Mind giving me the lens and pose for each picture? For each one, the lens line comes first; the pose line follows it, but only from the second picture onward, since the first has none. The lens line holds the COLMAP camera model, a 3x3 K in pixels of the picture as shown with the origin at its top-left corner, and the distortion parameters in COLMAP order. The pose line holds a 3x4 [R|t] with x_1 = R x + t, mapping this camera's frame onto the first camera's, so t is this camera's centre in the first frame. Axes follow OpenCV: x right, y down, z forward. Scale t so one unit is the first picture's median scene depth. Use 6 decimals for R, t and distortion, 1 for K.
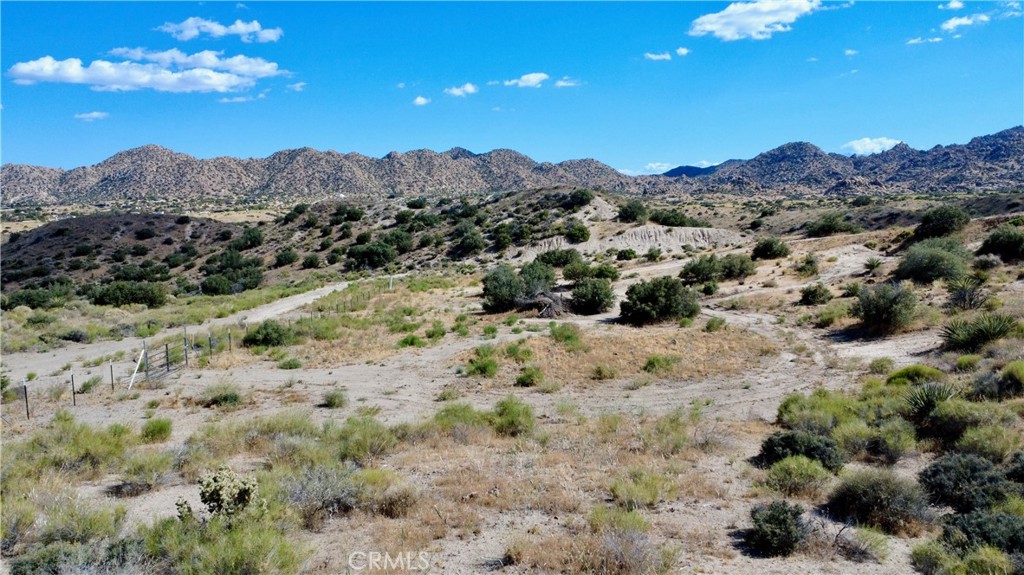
lens RADIAL K [[775.0, 0, 514.6], [0, 775.0, 283.8], [0, 0, 1]] dist [-0.000867, 0.003742]
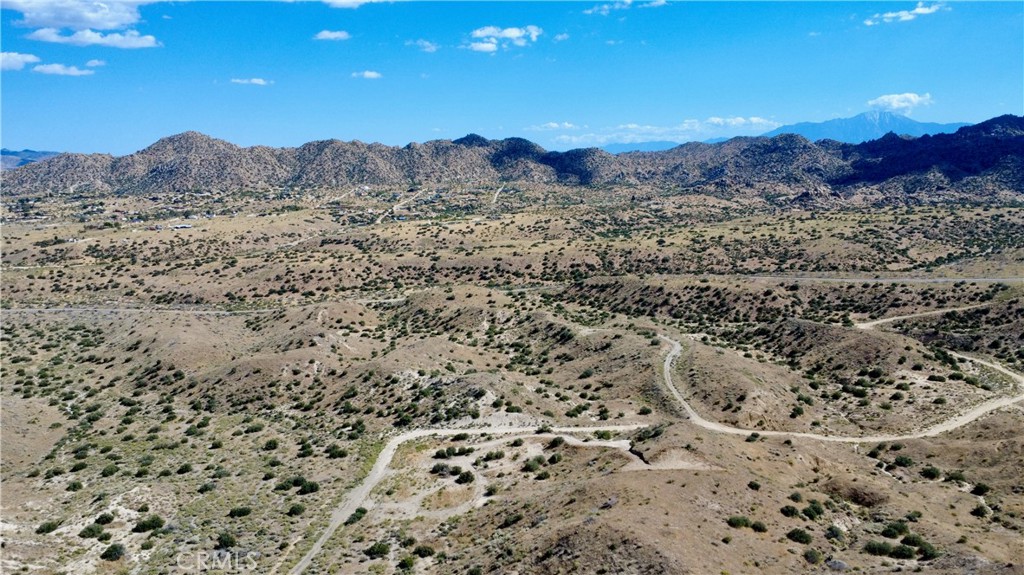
lens RADIAL K [[775.0, 0, 514.6], [0, 775.0, 283.8], [0, 0, 1]] dist [-0.000867, 0.003742]
pose [[0.999659, 0.009422, -0.024338, 0.016160], [-0.008009, 0.998312, 0.057522, -0.039779], [0.024839, -0.057308, 0.998048, -0.101747]]
